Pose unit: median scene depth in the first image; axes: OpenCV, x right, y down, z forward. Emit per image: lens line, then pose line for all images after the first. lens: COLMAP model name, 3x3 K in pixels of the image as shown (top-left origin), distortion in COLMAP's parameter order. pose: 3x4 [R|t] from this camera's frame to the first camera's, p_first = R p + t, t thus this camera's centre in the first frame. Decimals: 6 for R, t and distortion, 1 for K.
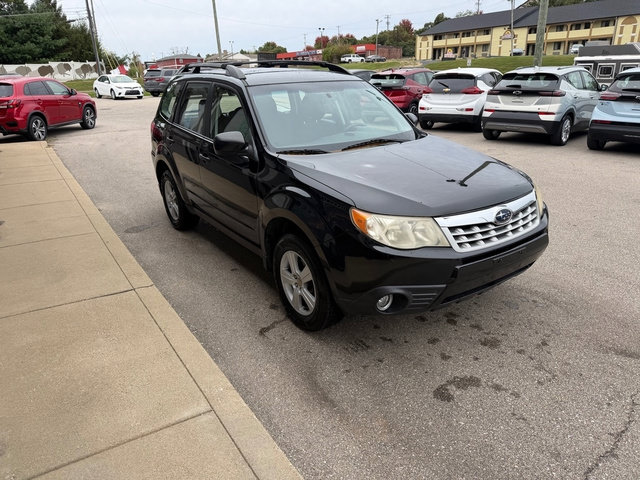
lens RADIAL K [[446.0, 0, 320.2], [0, 446.0, 243.4], [0, 0, 1]] dist [0.042840, -0.052078]
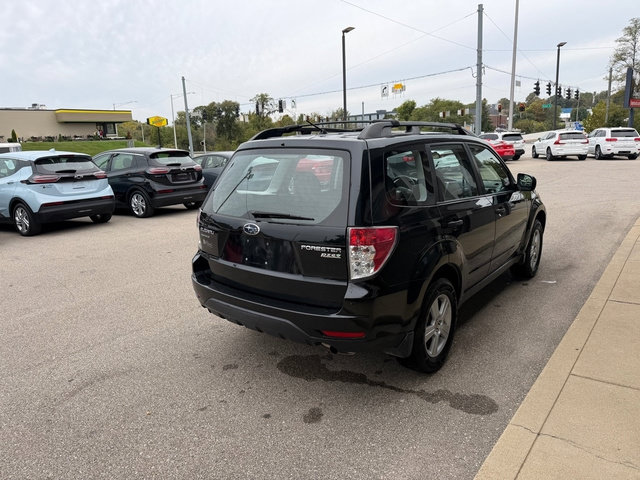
lens RADIAL K [[446.0, 0, 320.2], [0, 446.0, 243.4], [0, 0, 1]] dist [0.042840, -0.052078]
pose [[-0.293386, -0.184635, 0.937995, -0.265349], [0.374806, 0.880405, 0.290531, -0.137188], [-0.879457, 0.436804, -0.189097, 0.379257]]
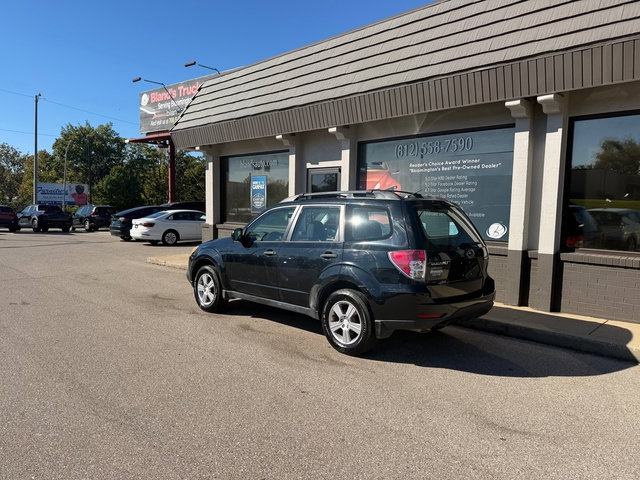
lens RADIAL K [[446.0, 0, 320.2], [0, 446.0, 243.4], [0, 0, 1]] dist [0.042840, -0.052078]
pose [[-0.980132, 0.014194, -0.197837, 0.052895], [-0.070222, 0.908003, 0.413037, -0.211204], [0.185499, 0.418724, -0.888966, 0.581697]]
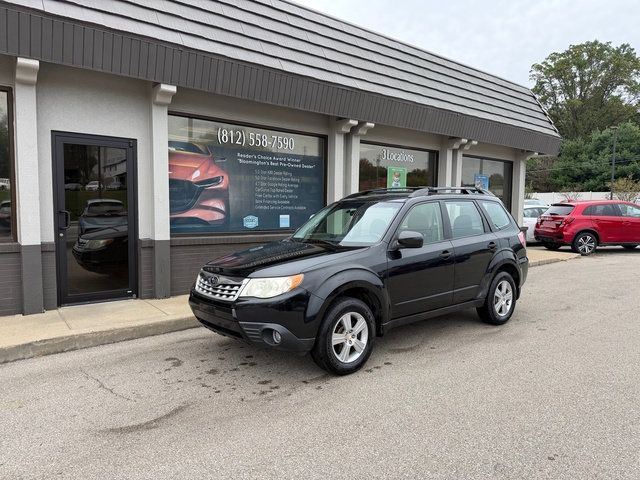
lens RADIAL K [[446.0, 0, 320.2], [0, 446.0, 243.4], [0, 0, 1]] dist [0.042840, -0.052078]
pose [[0.098241, 0.100809, -0.990044, 0.318125], [-0.353629, 0.933462, 0.059957, -0.065780], [0.930213, 0.344218, 0.127353, 0.176038]]
